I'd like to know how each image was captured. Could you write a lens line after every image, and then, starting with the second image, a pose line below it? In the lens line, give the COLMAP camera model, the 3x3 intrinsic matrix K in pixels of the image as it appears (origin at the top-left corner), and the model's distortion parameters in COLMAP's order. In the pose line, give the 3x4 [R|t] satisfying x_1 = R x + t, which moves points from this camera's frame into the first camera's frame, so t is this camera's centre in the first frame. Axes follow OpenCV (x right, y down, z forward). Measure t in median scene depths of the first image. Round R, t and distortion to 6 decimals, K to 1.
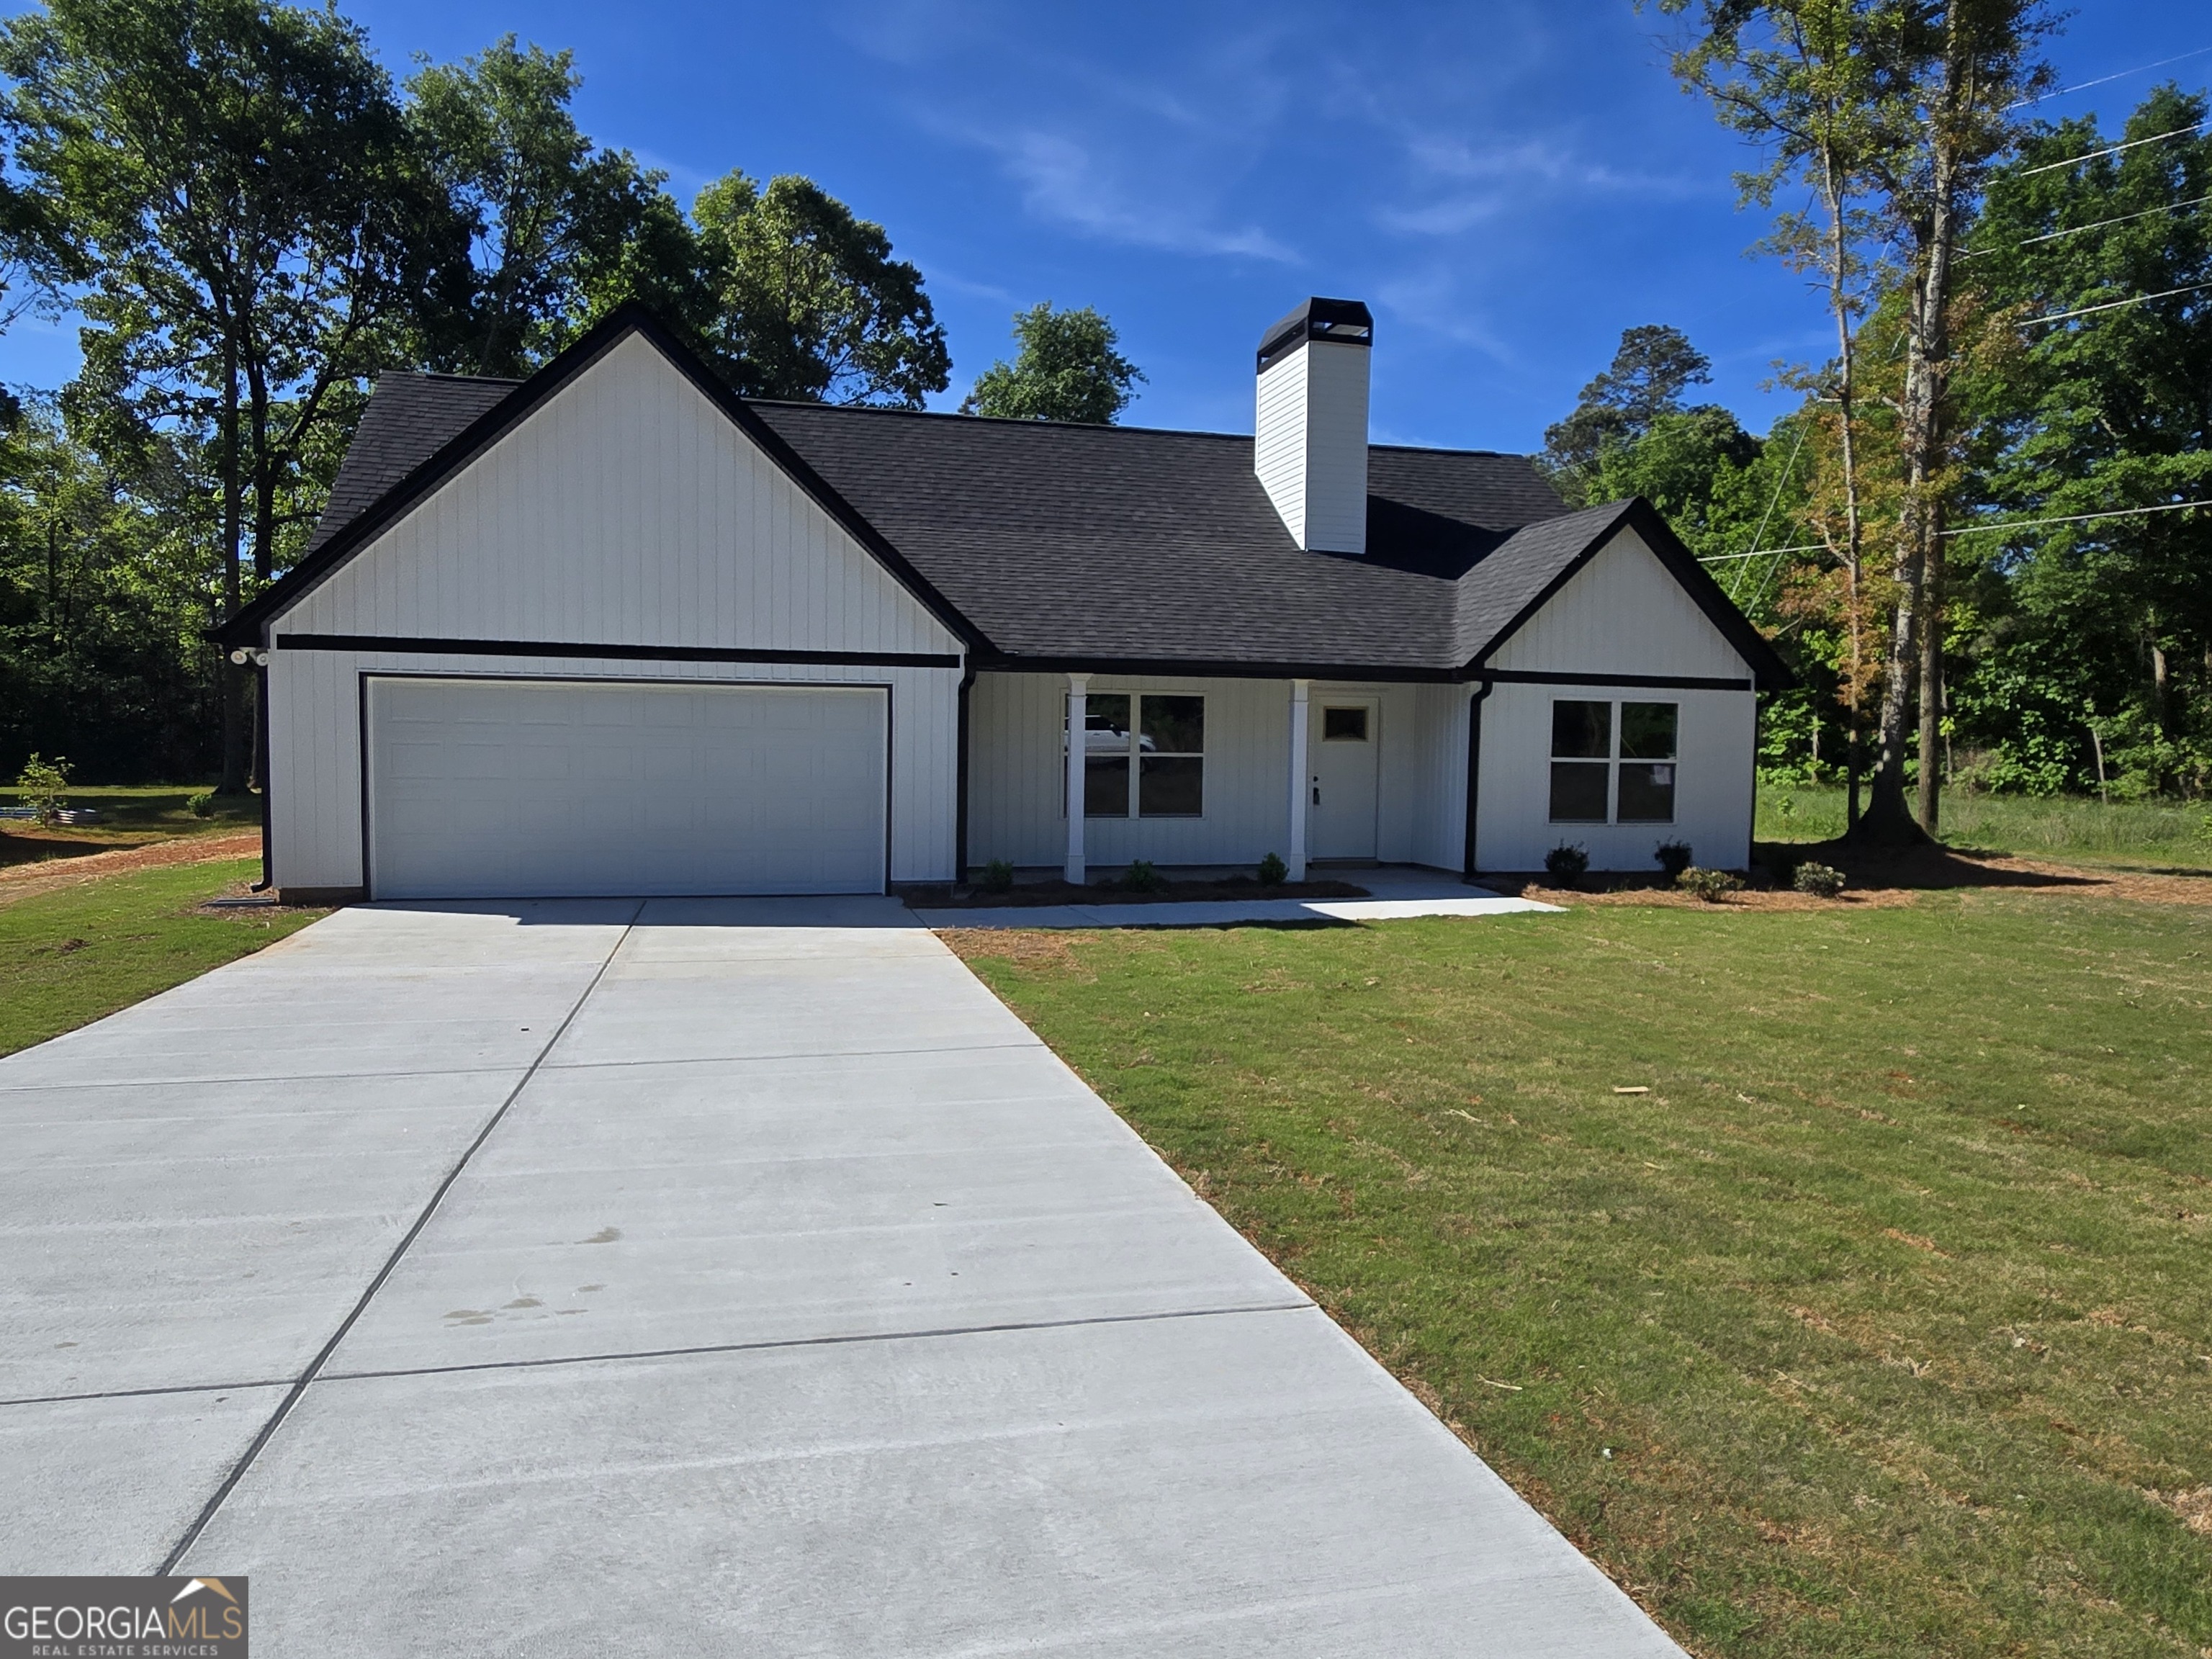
lens RADIAL K [[1421.4, 0, 1106.0], [0, 1421.4, 829.5], [0, 0, 1]] dist [-0.002702, 0.004575]
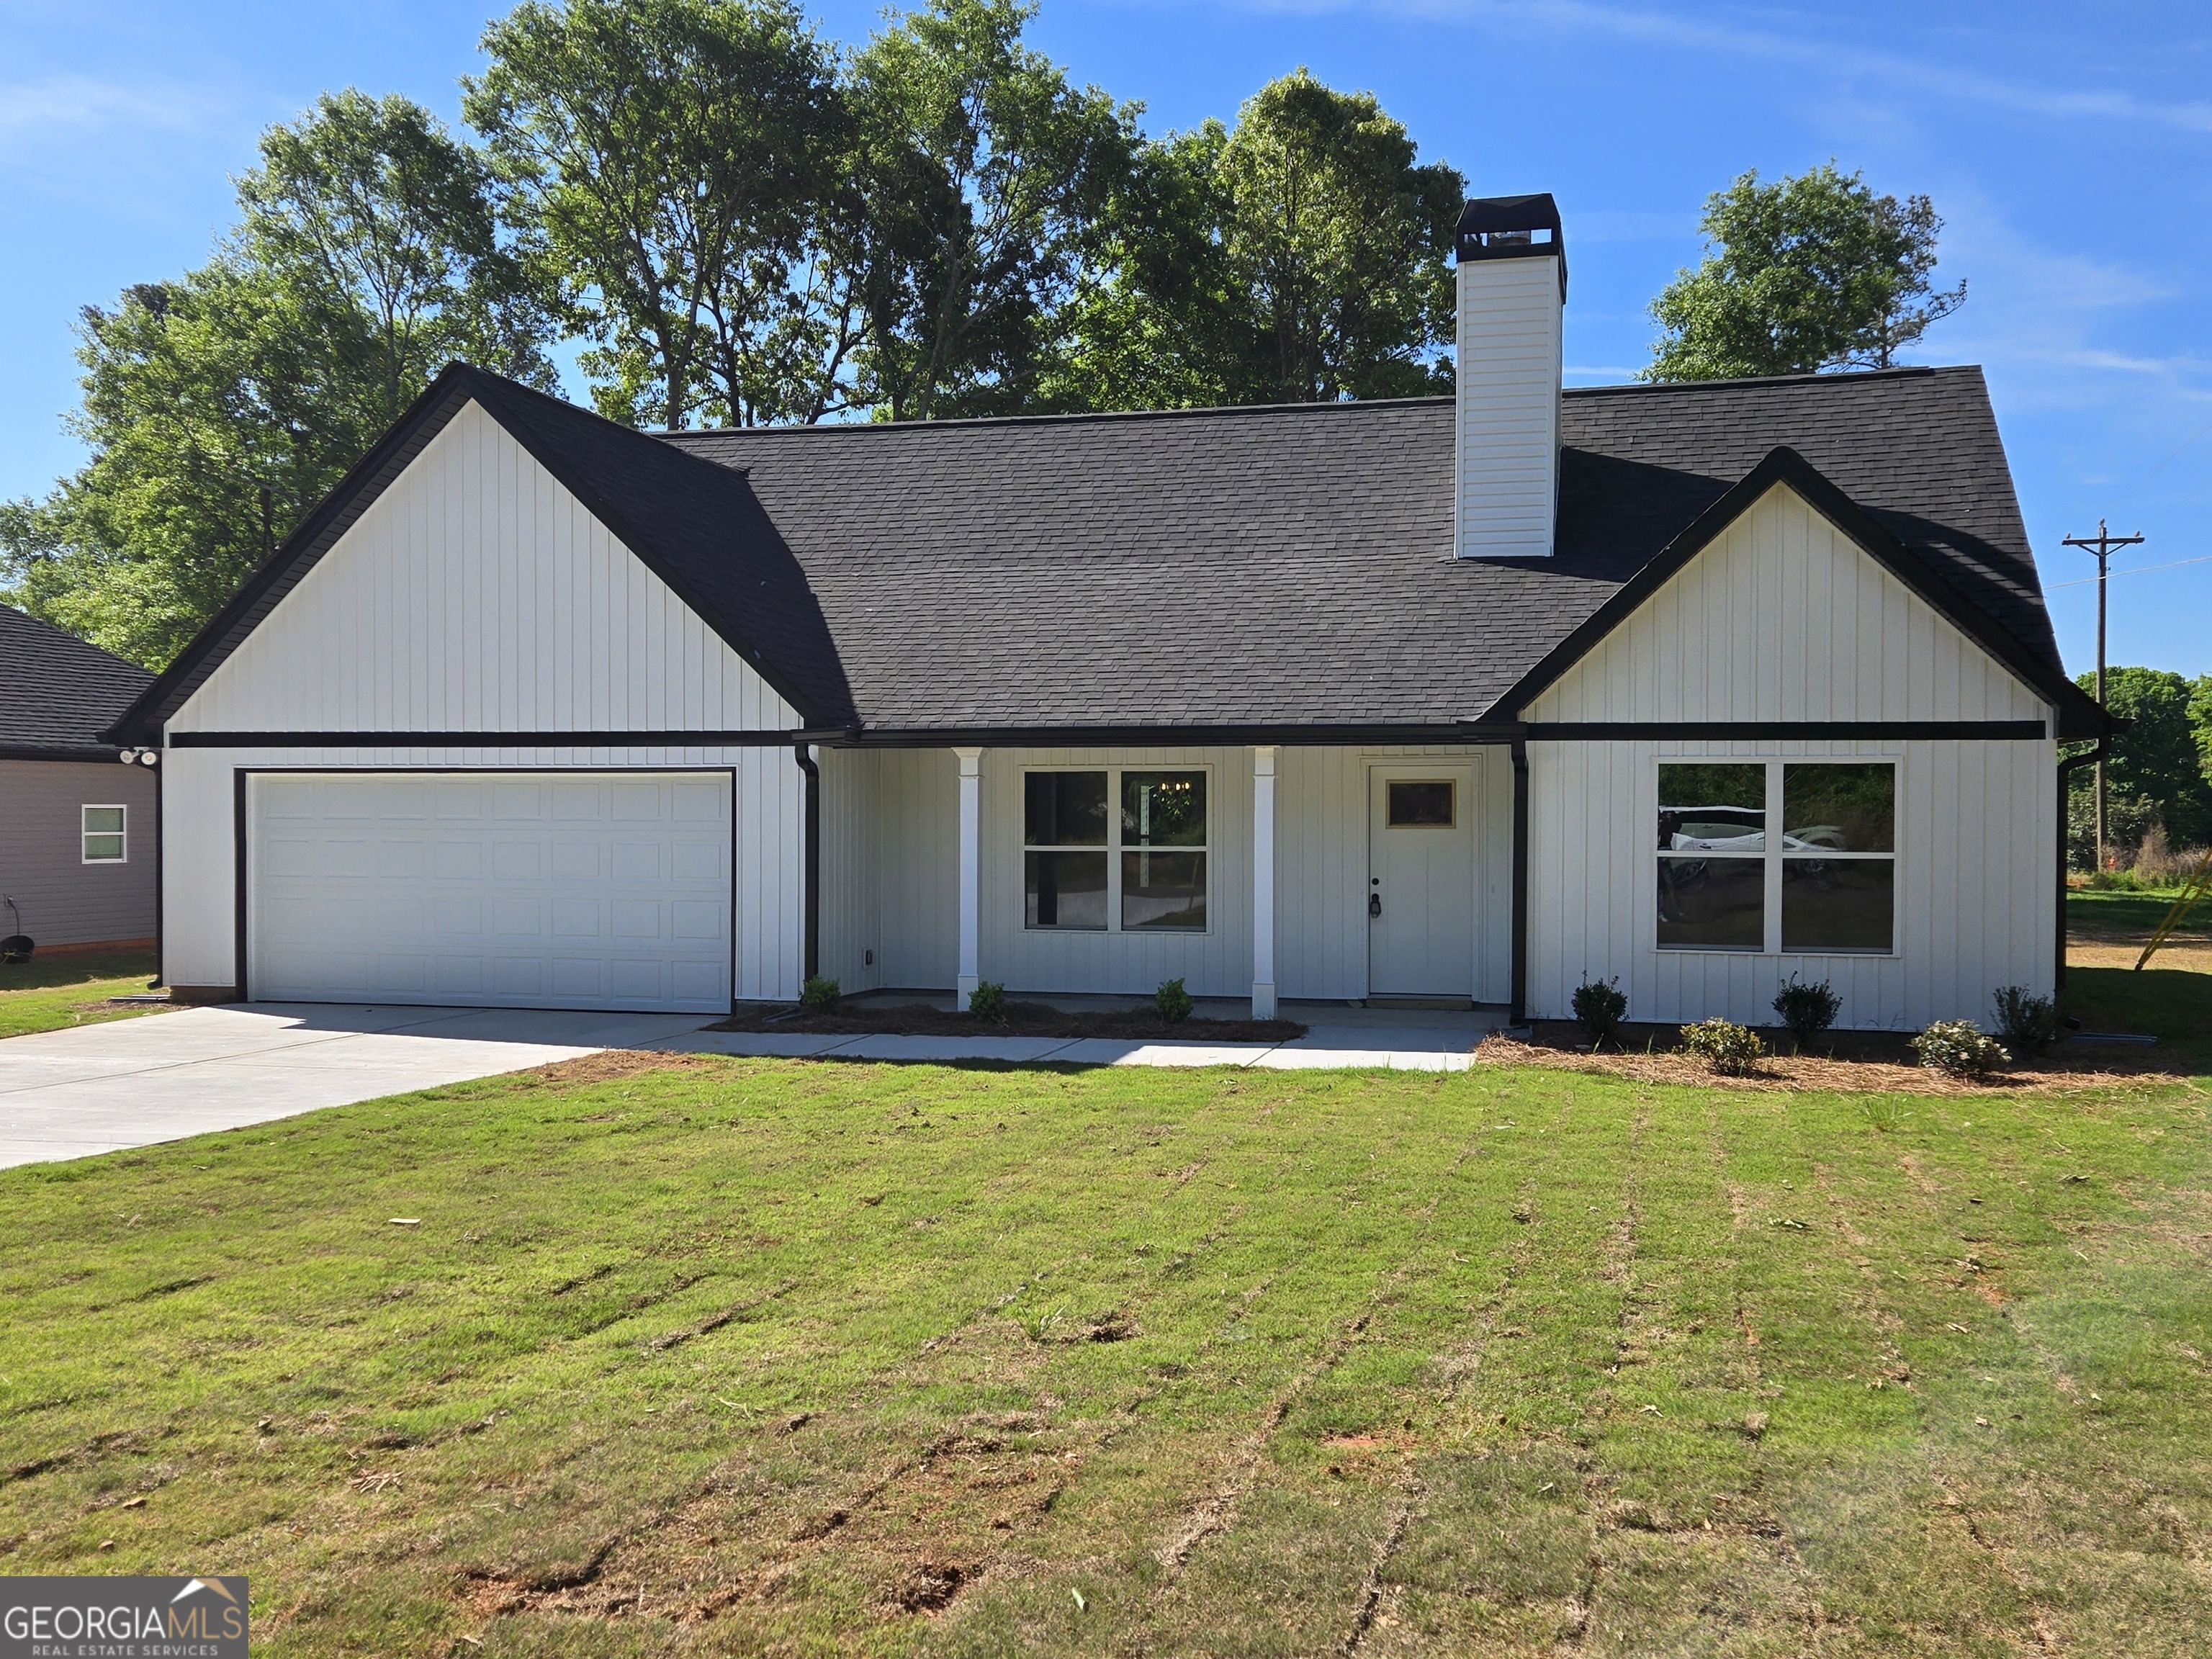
lens RADIAL K [[2145.5, 0, 1106.0], [0, 2145.5, 829.5], [0, 0, 1]] dist [0.084469, 0.002343]
pose [[0.866679, -0.010198, -0.498763, 0.592338], [-0.023944, 0.997788, -0.062007, 0.008234], [0.498292, 0.065683, 0.864518, 0.000987]]
